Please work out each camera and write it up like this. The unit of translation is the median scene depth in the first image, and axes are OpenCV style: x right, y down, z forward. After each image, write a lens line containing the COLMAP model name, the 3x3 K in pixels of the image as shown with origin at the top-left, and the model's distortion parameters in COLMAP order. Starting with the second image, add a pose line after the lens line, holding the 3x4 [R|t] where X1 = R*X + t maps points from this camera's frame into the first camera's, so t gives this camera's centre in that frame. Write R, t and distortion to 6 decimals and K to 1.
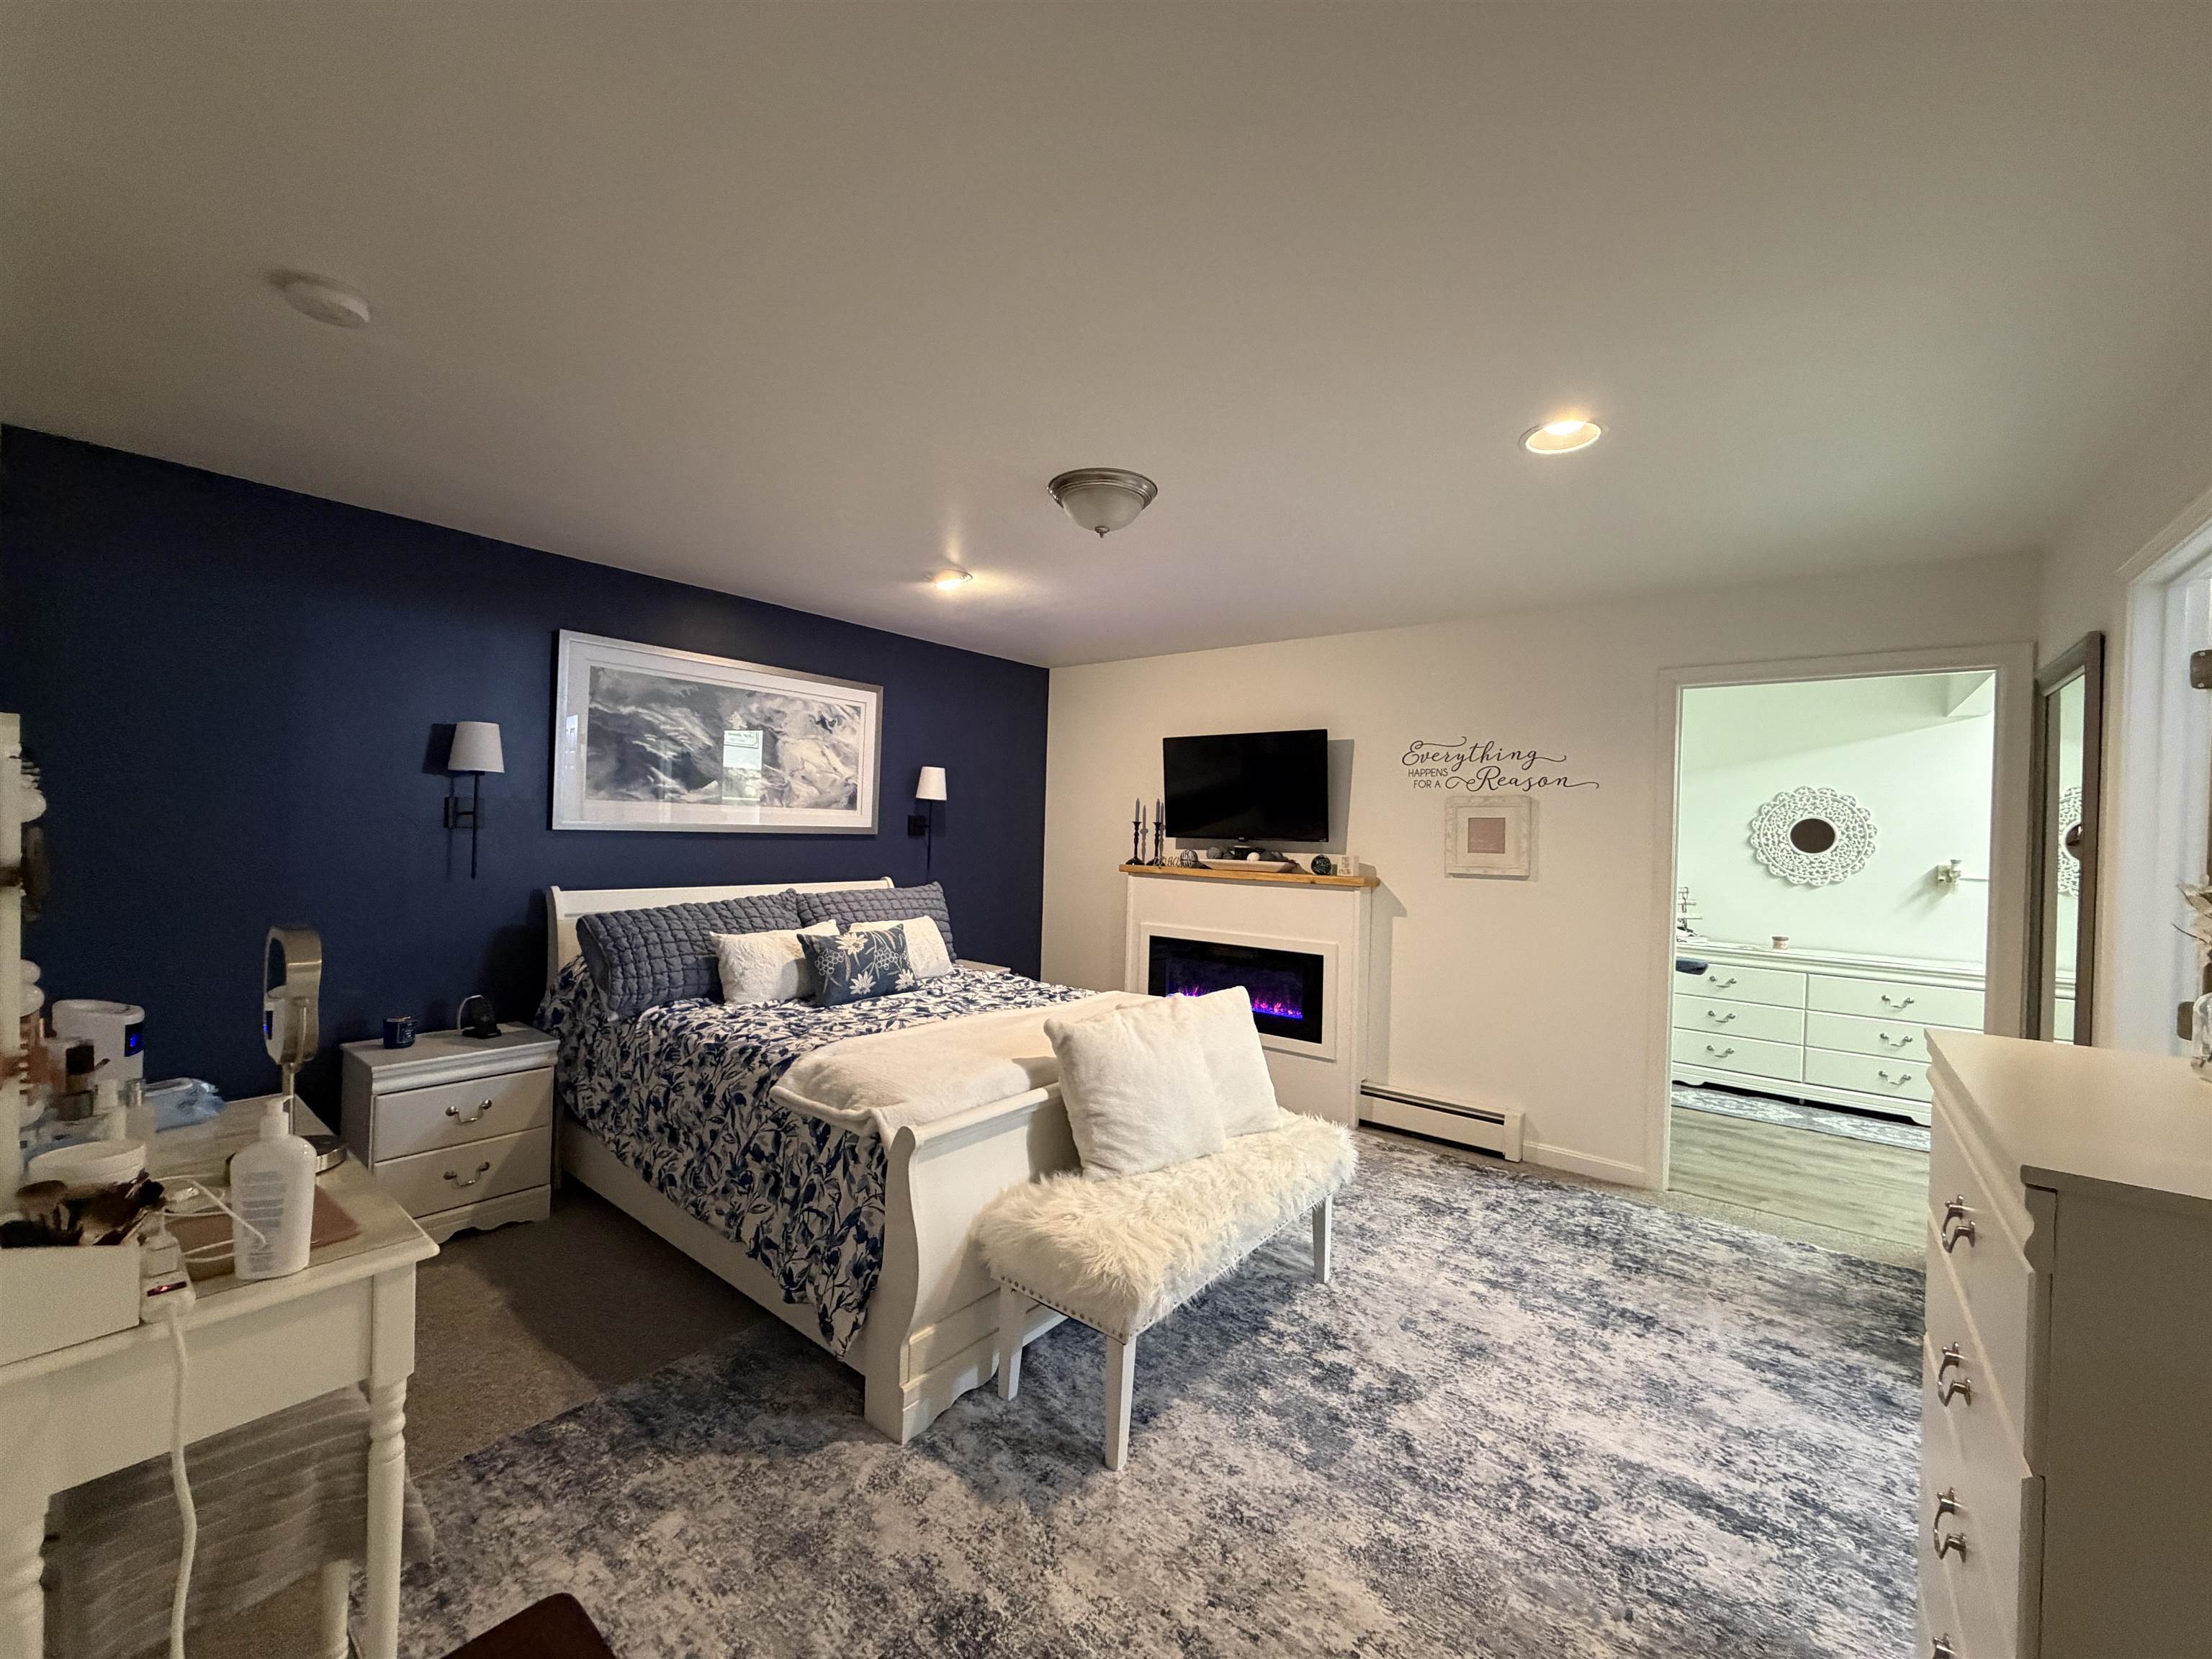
lens RADIAL K [[880.2, 0, 1096.6], [0, 880.2, 833.9], [0, 0, 1]] dist [-0.000602, 0.000406]
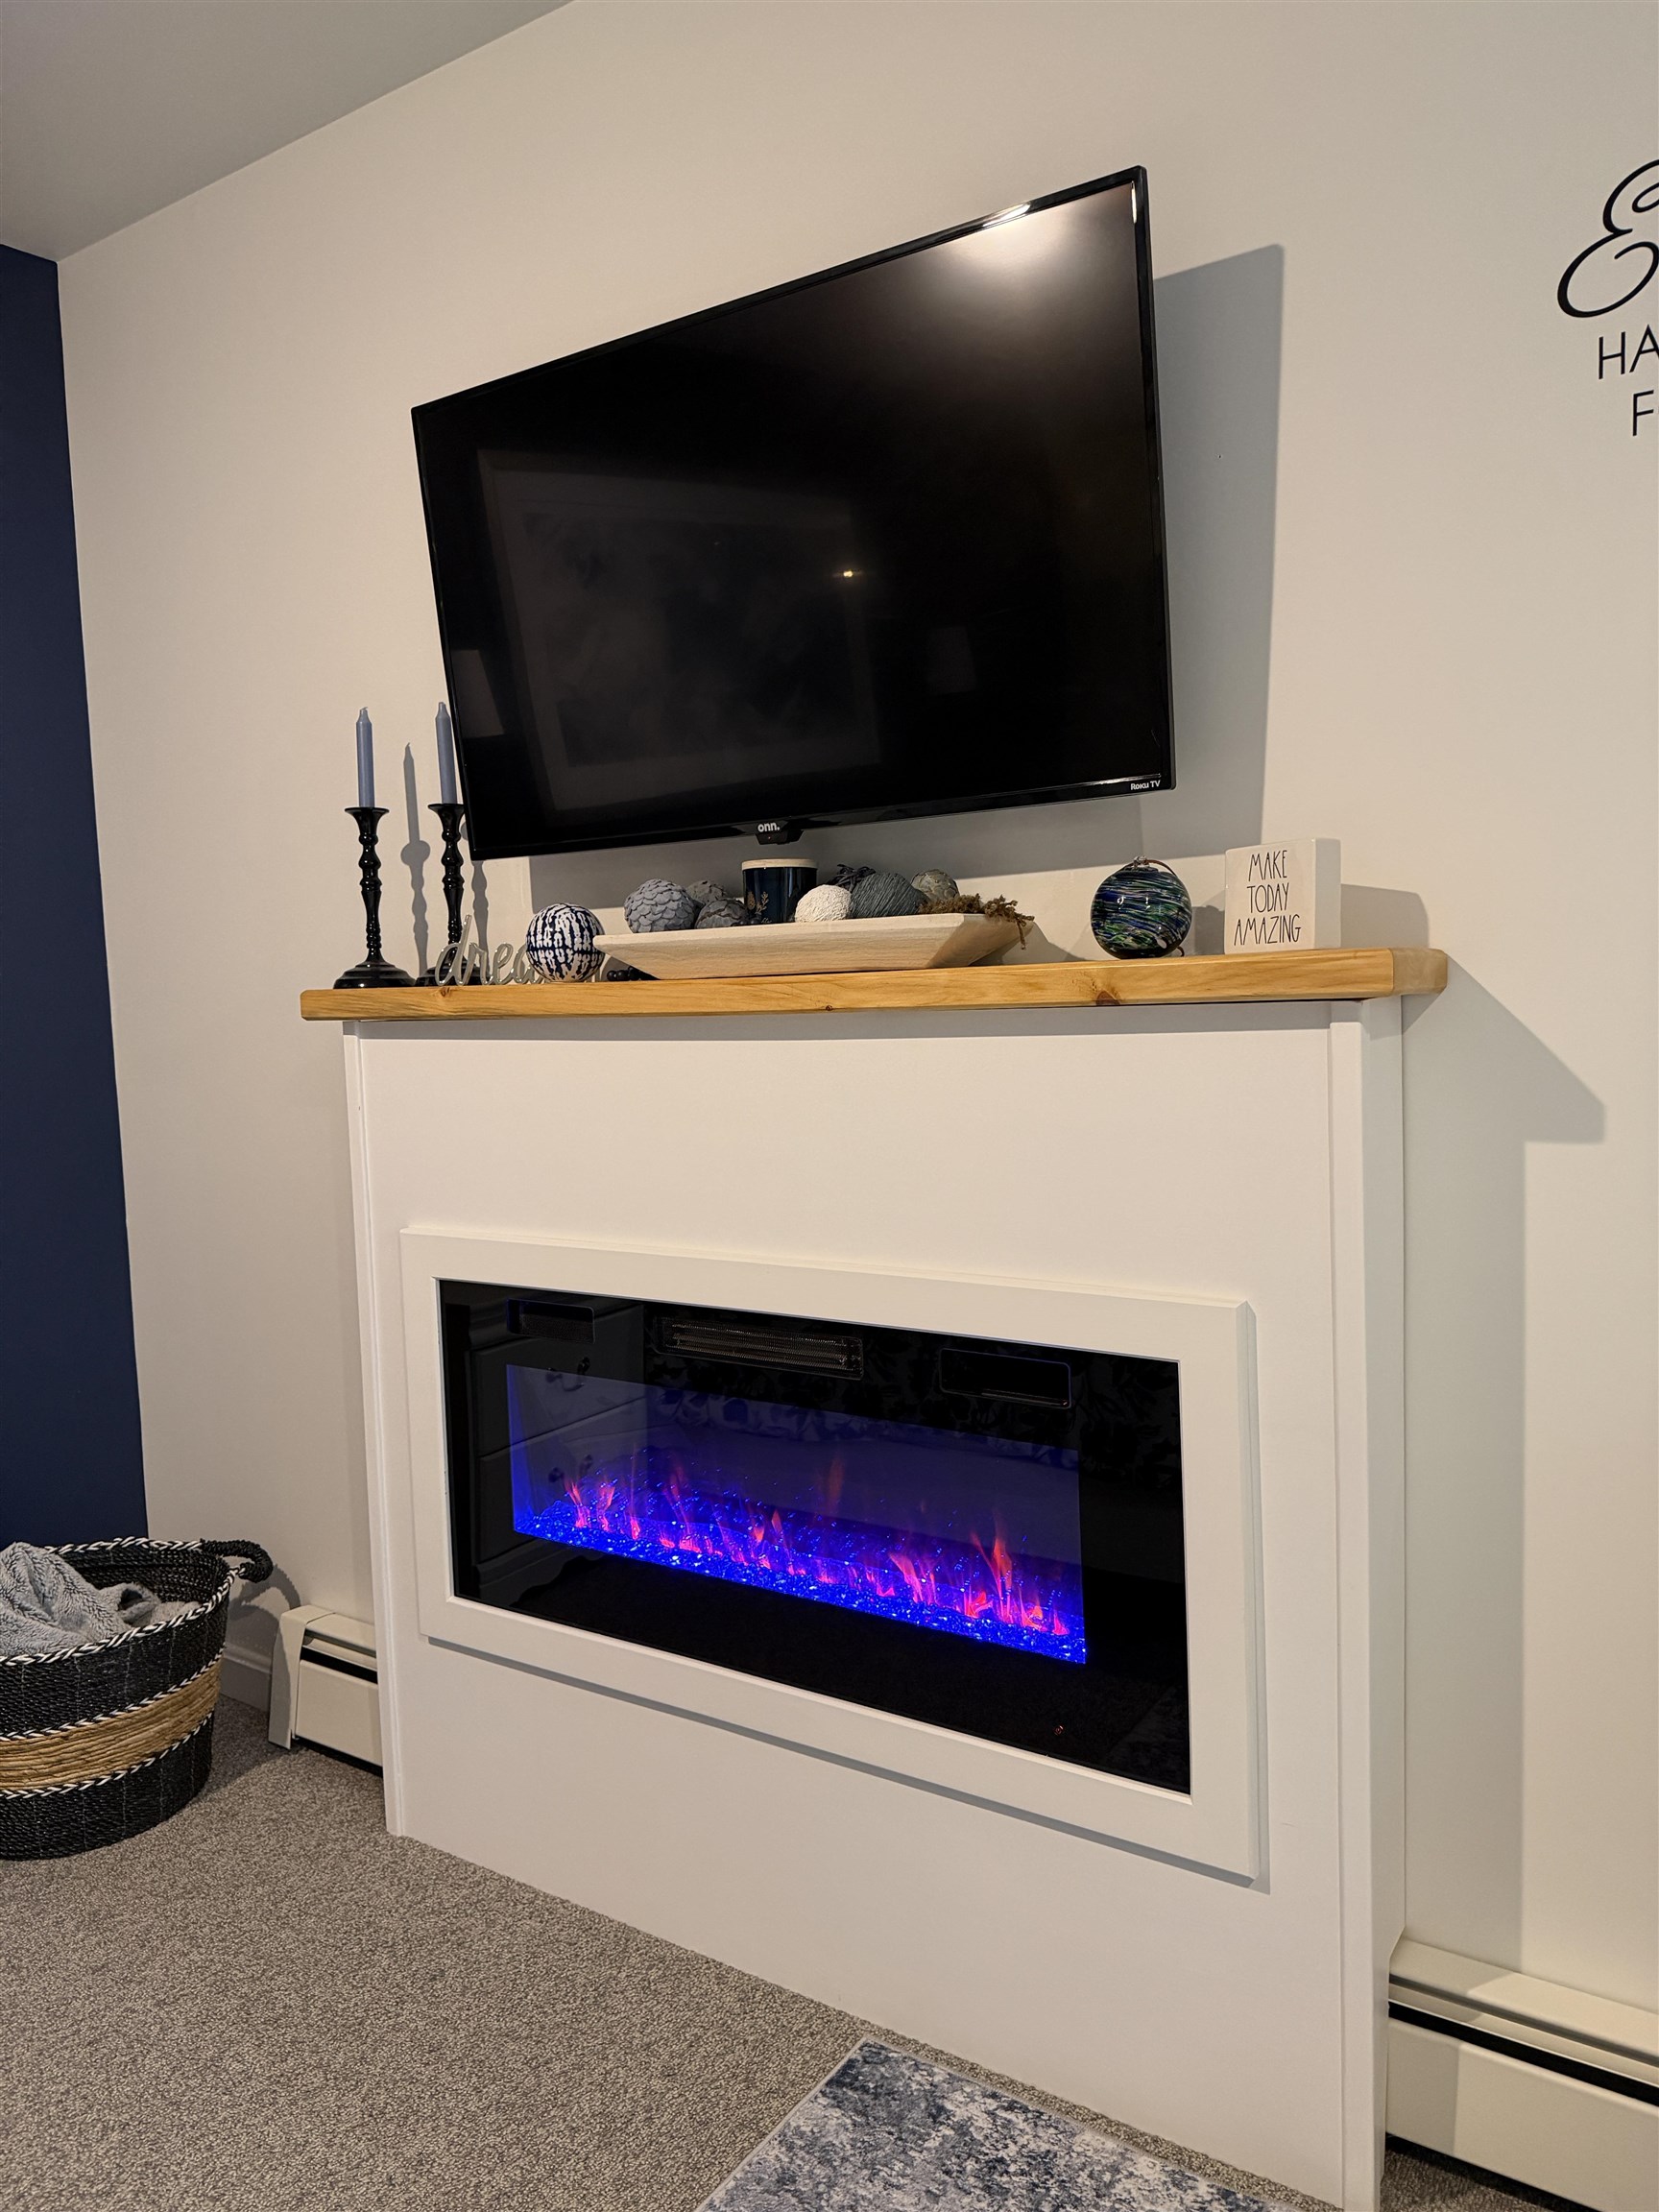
lens RADIAL K [[1589.9, 0, 812.0], [0, 1589.9, 1098.8], [0, 0, 1]] dist [0.027684, -0.008096]
pose [[0.995028, -0.072417, 0.068372, 0.170559], [0.066735, 0.994394, 0.082021, 0.048306], [-0.073929, -0.077050, 0.994283, 0.717195]]
